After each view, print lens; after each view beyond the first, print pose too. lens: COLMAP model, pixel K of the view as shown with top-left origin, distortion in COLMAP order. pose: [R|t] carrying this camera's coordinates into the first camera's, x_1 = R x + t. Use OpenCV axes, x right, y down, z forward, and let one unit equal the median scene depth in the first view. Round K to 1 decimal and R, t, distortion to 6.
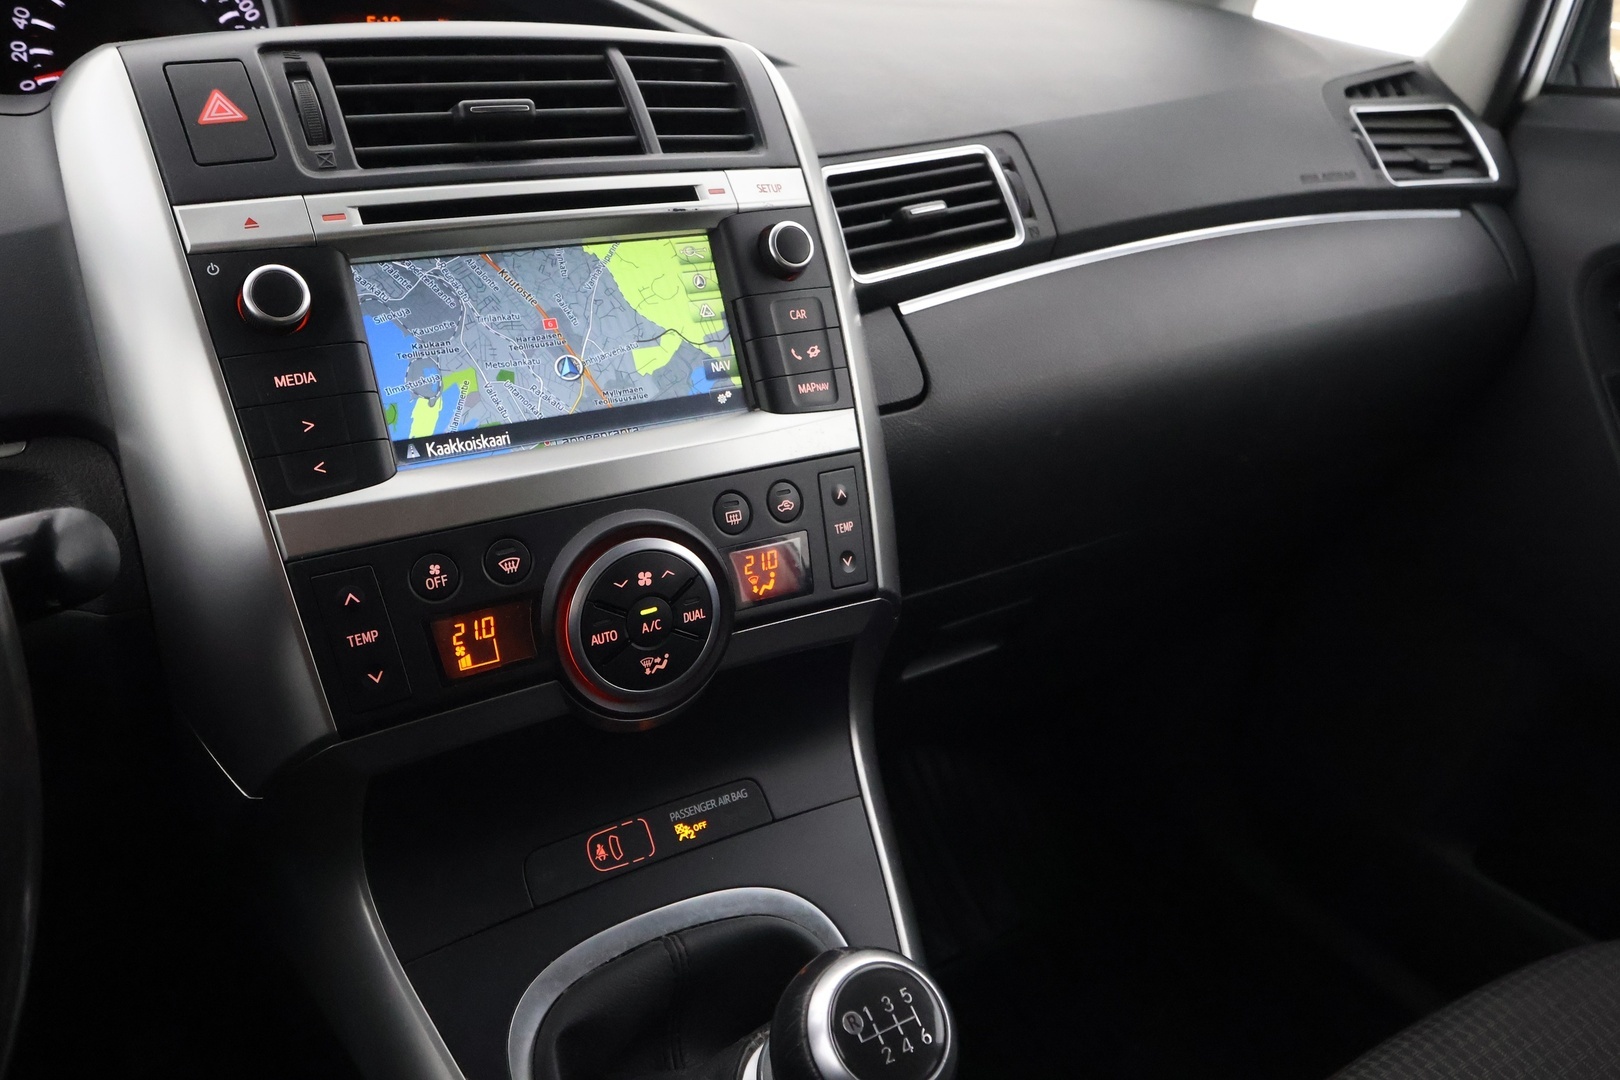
lens RADIAL K [[1245.8, 0, 810.0], [0, 1245.8, 540.0], [0, 0, 1]] dist [-0.001902, -0.005457]
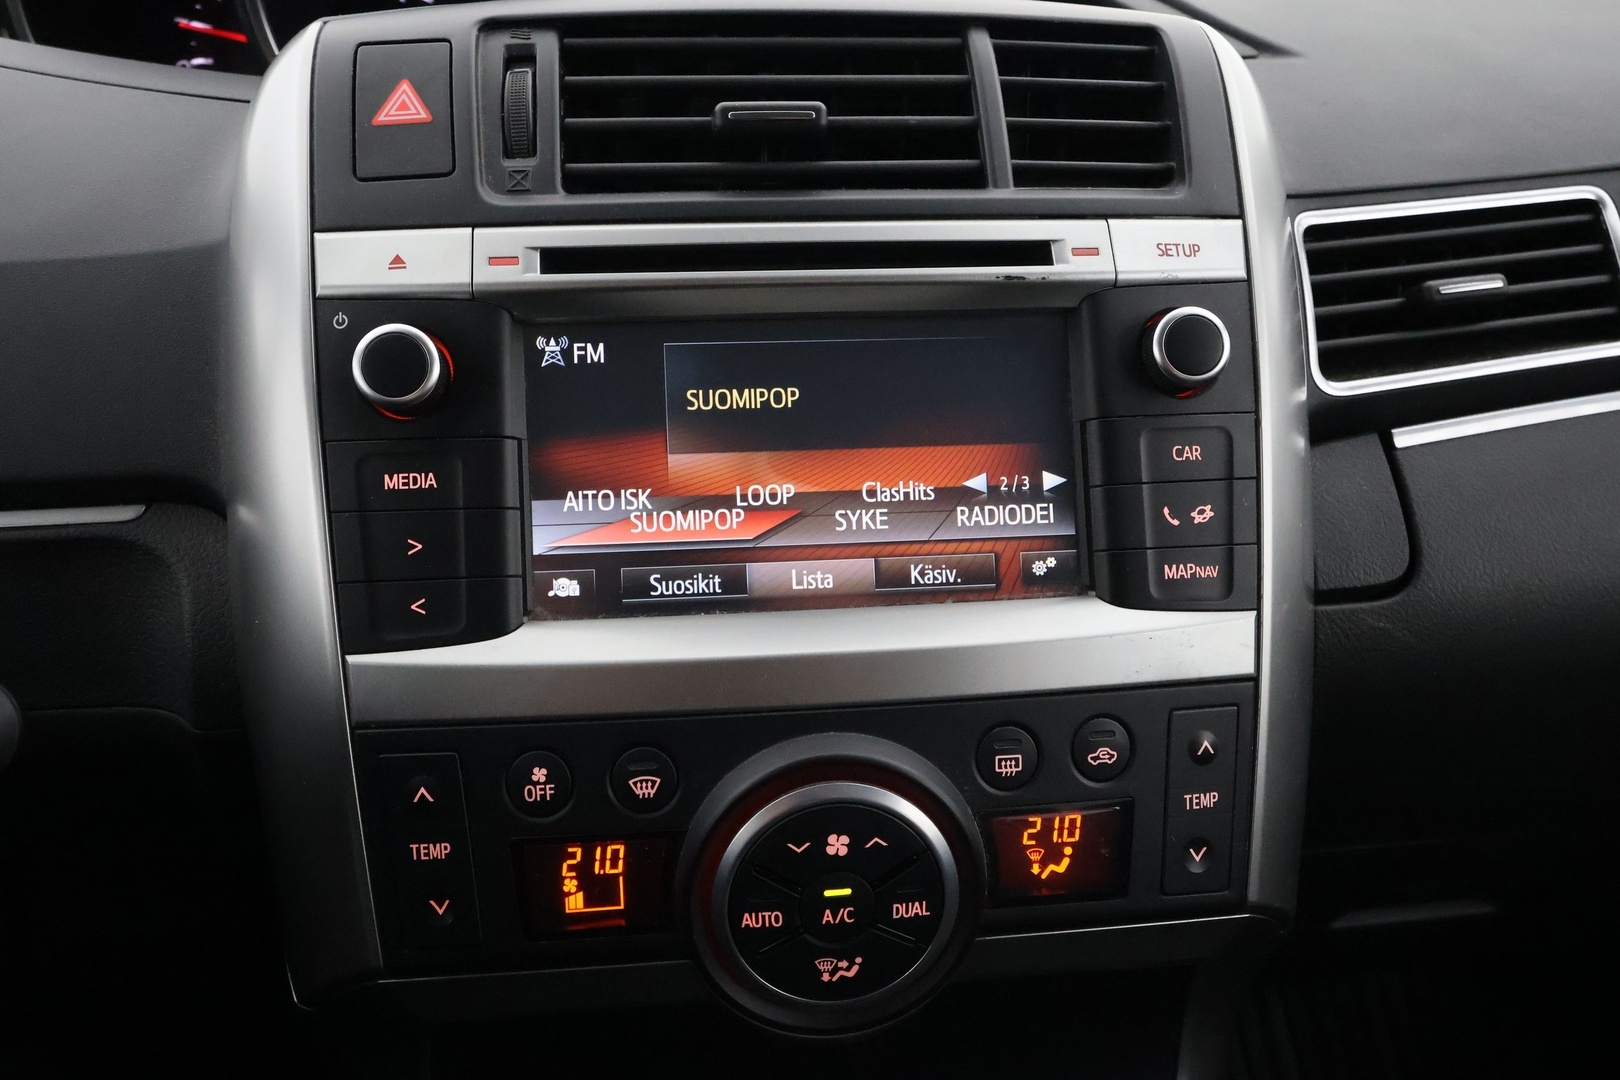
lens RADIAL K [[1245.8, 0, 810.0], [0, 1245.8, 540.0], [0, 0, 1]] dist [-0.001902, -0.005457]
pose [[0.902990, 0.168022, -0.395447, 0.079181], [-0.163000, 0.985528, 0.046535, -0.142880], [0.397543, 0.022437, 0.917309, 0.362940]]
